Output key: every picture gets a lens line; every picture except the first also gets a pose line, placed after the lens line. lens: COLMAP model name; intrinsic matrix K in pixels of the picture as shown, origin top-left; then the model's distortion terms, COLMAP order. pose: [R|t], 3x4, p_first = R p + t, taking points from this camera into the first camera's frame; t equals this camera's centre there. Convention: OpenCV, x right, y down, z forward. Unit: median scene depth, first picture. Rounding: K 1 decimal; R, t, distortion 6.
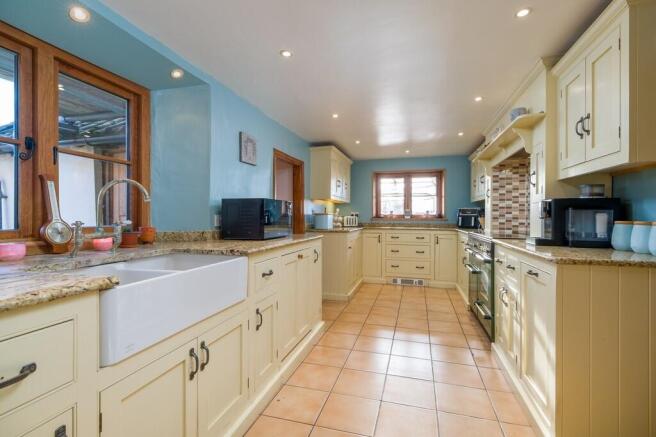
lens RADIAL K [[302.7, 0, 328.0], [0, 302.7, 217.9], [0, 0, 1]] dist [-0.001472, -0.000927]
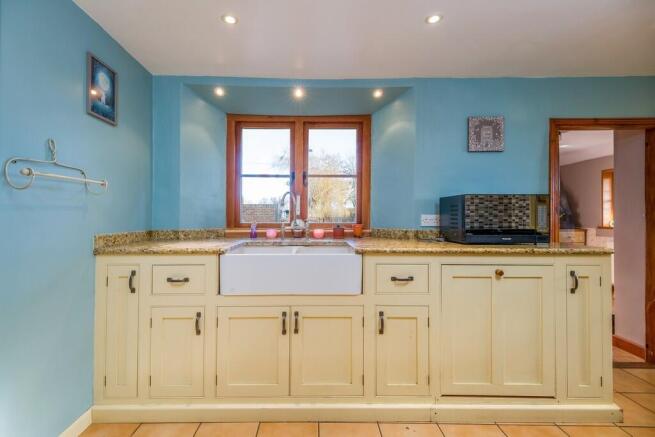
lens RADIAL K [[296.1, 0, 327.8], [0, 296.1, 217.6], [0, 0, 1]] dist [0.019205, -0.000866]
pose [[0.263667, 0.001896, -0.964612, 0.542750], [-0.004265, 0.999991, 0.000800, 0.001181], [0.964604, 0.003904, 0.263672, 0.502205]]
